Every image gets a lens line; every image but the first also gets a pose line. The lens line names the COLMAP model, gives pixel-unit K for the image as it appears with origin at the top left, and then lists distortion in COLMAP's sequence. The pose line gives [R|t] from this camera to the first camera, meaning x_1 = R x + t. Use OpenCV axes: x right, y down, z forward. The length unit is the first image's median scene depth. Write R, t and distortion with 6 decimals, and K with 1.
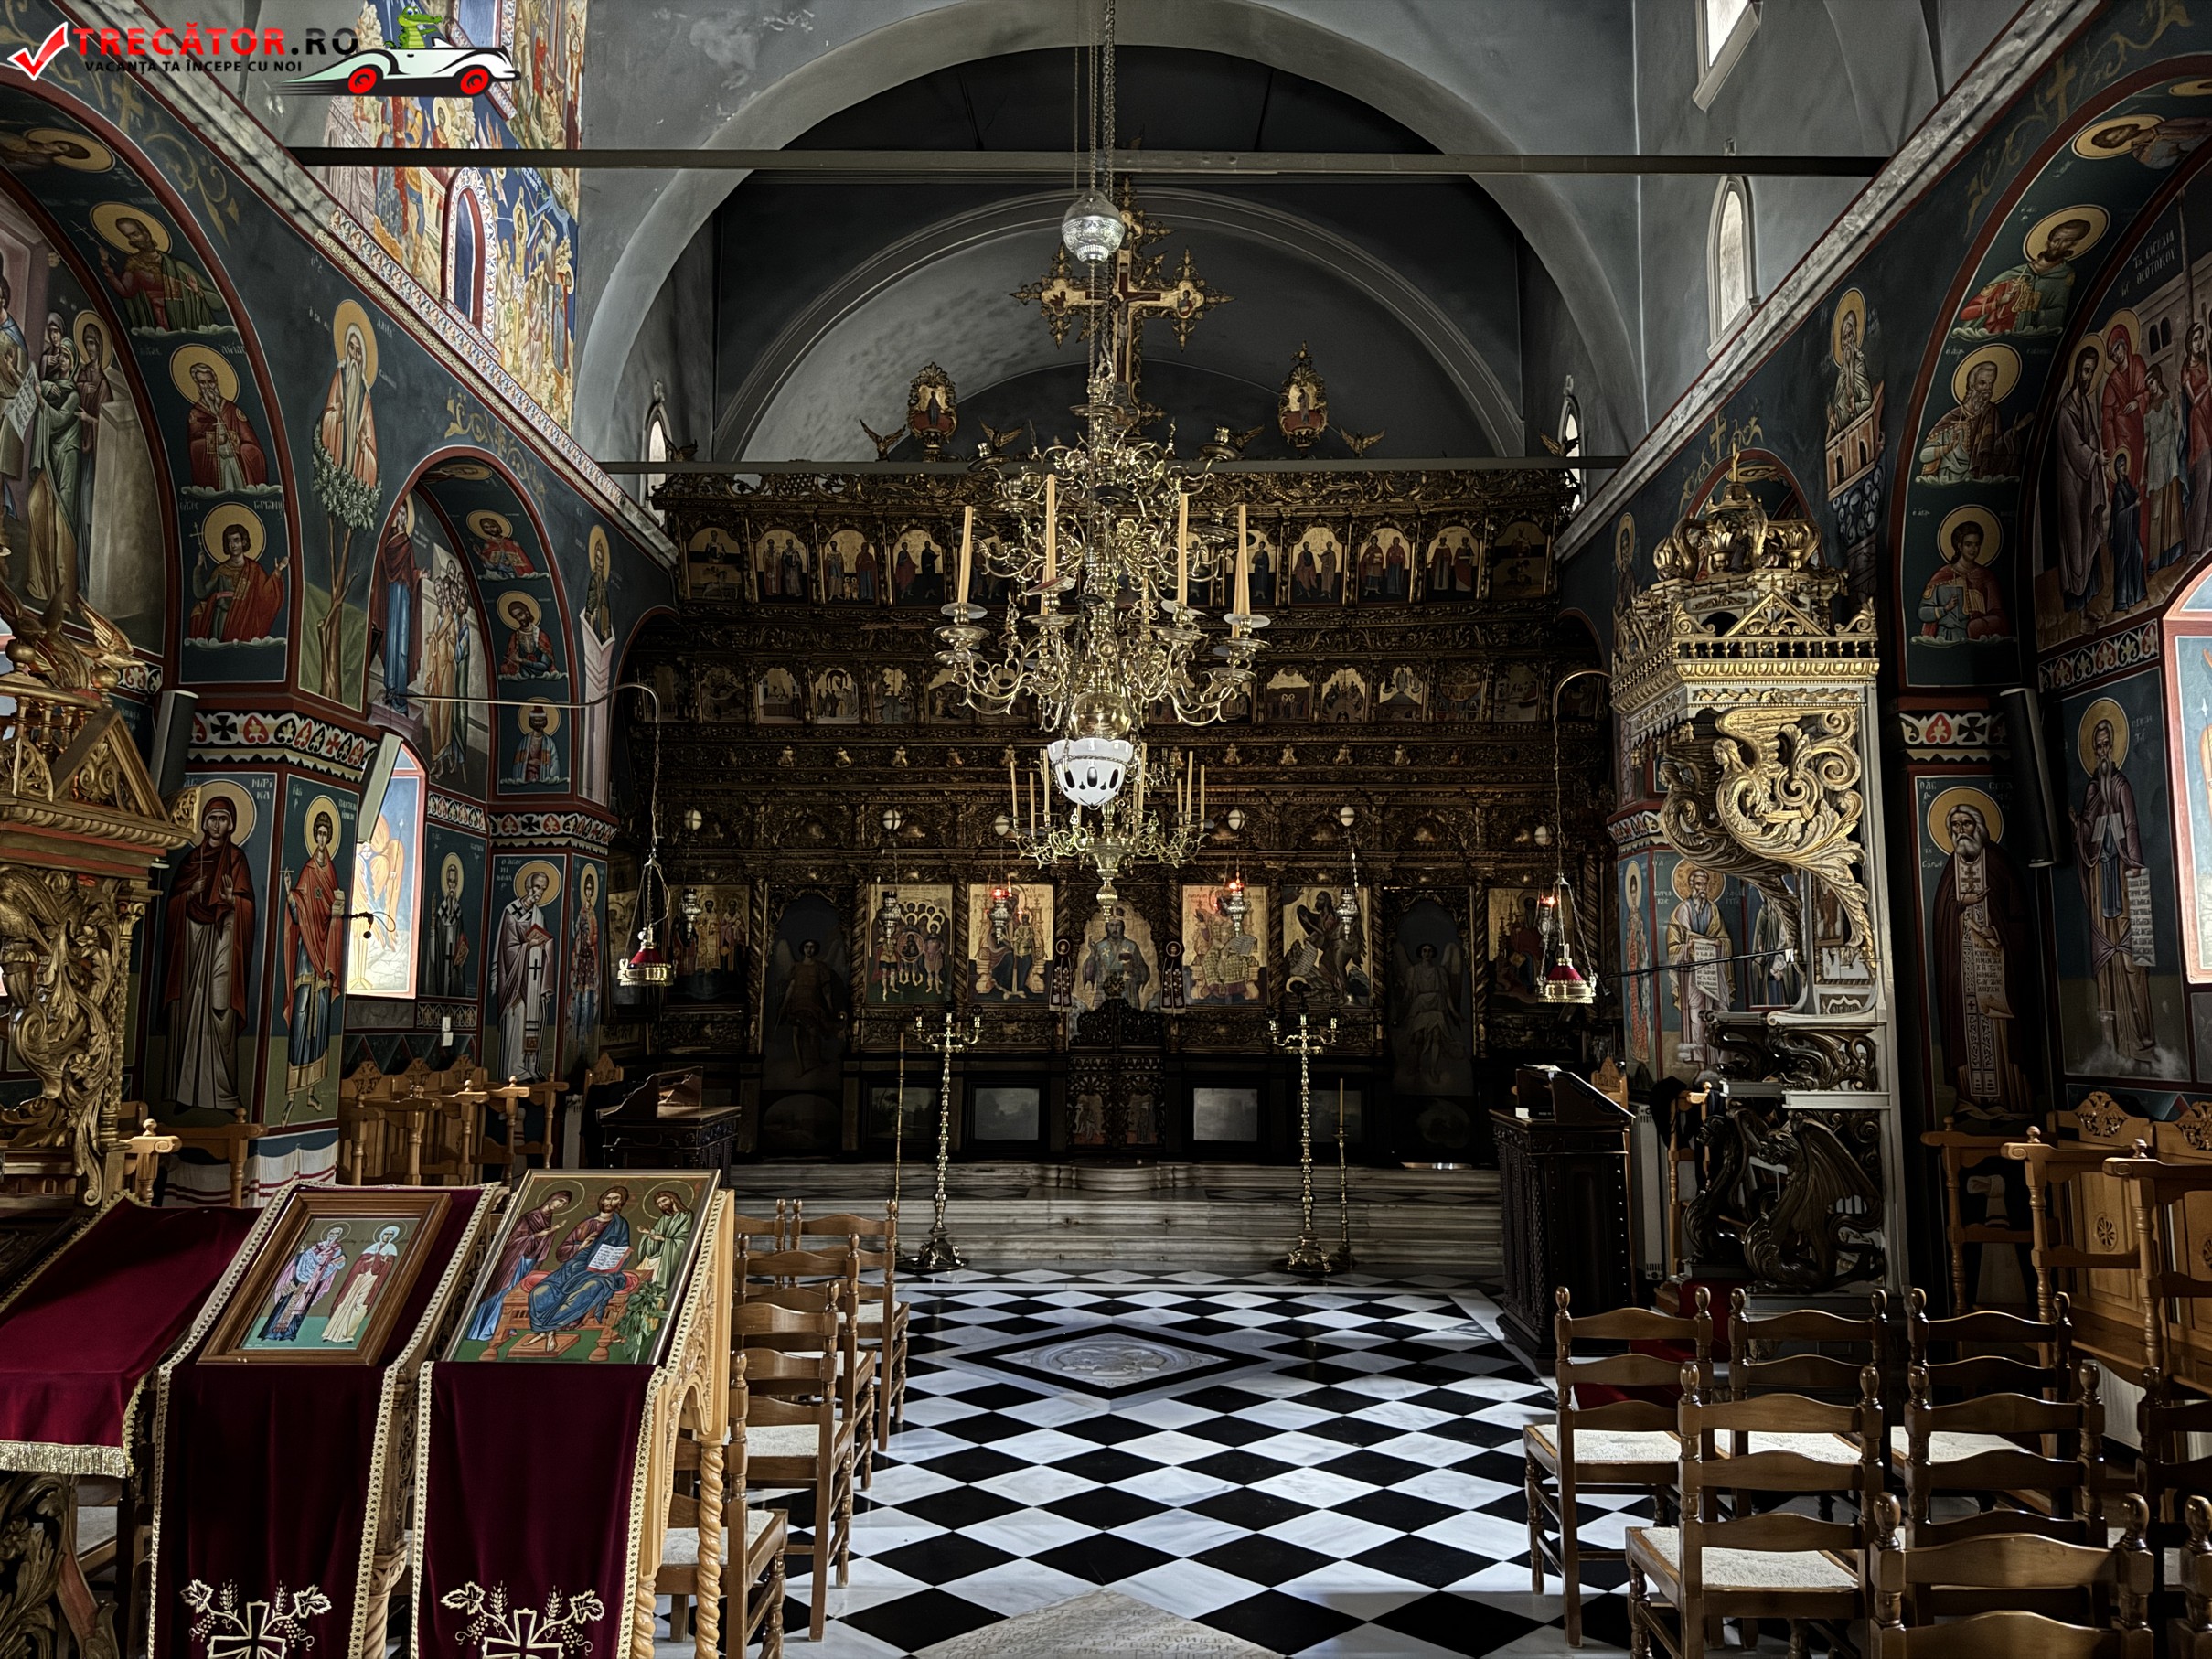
lens RADIAL K [[1516.8, 0, 1106.0], [0, 1516.8, 829.5], [0, 0, 1]] dist [0.110836, -0.147819]
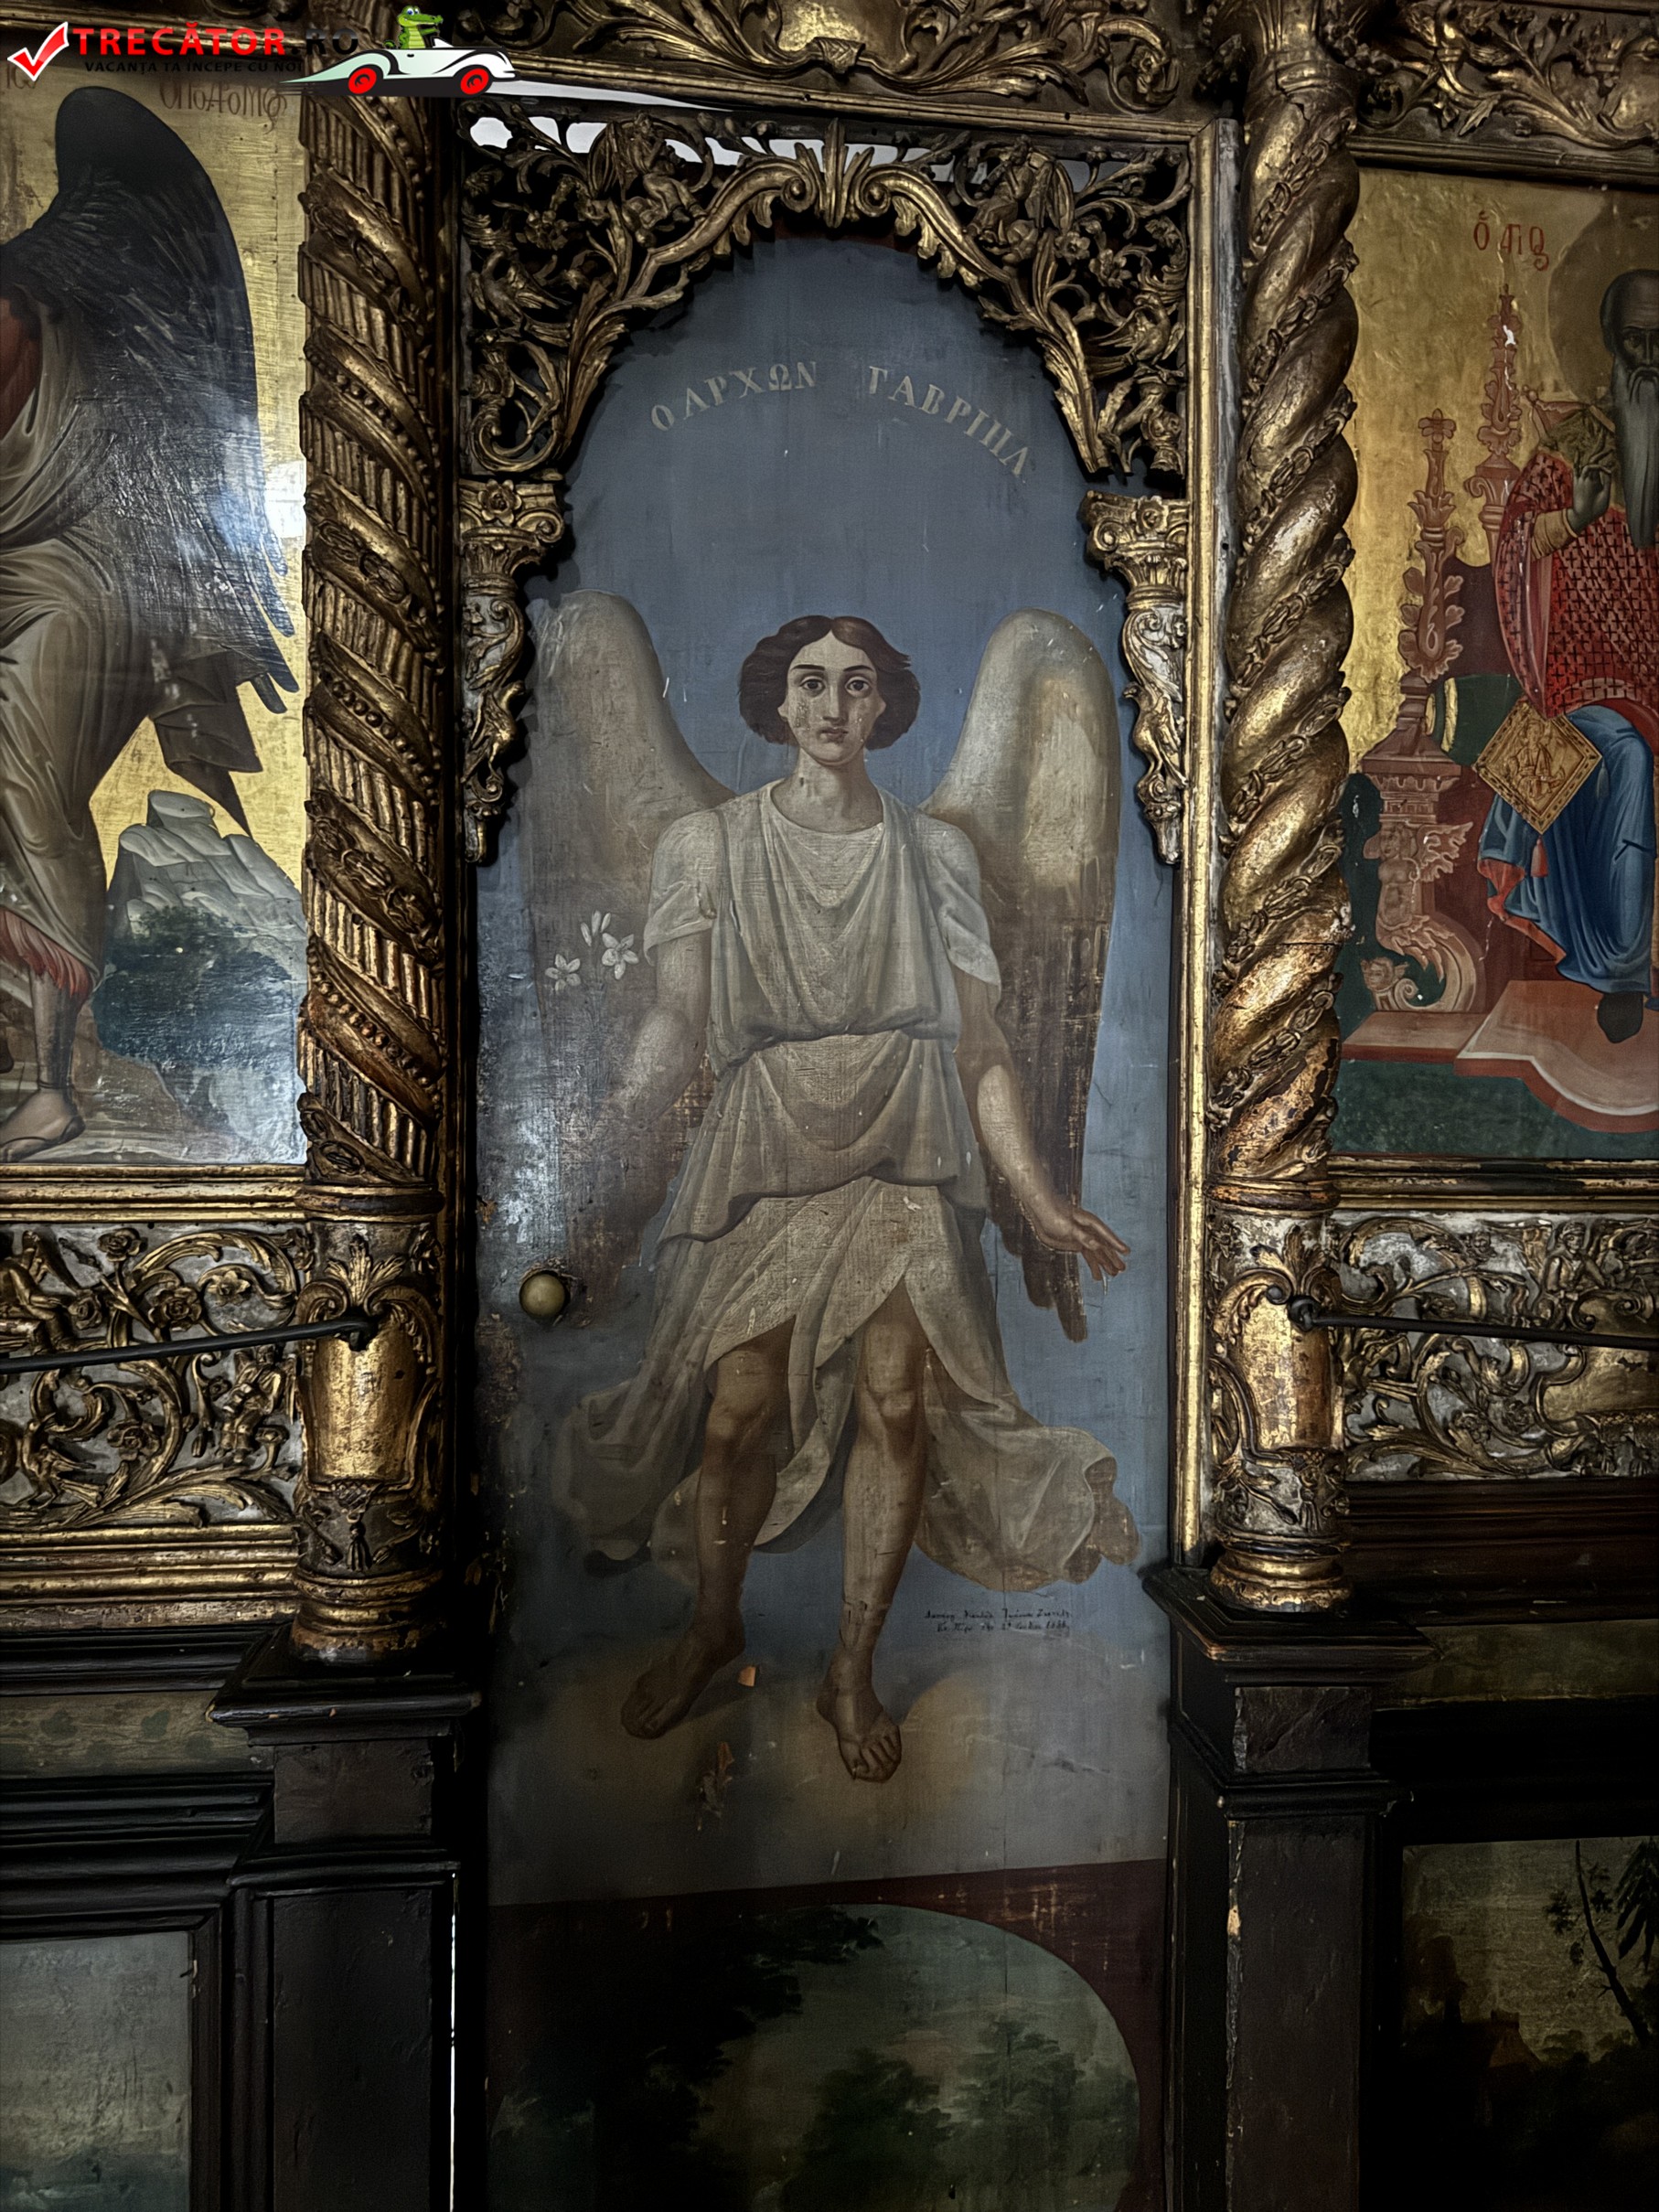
lens RADIAL K [[1530.6, 0, 829.5], [0, 1530.6, 1106.0], [0, 0, 1]] dist [0.119775, -0.136275]
pose [[0.985041, -0.004007, 0.172273, 0.360901], [-0.016183, 0.993160, 0.115635, 0.186961], [-0.171558, -0.116694, 0.978239, 1.671290]]
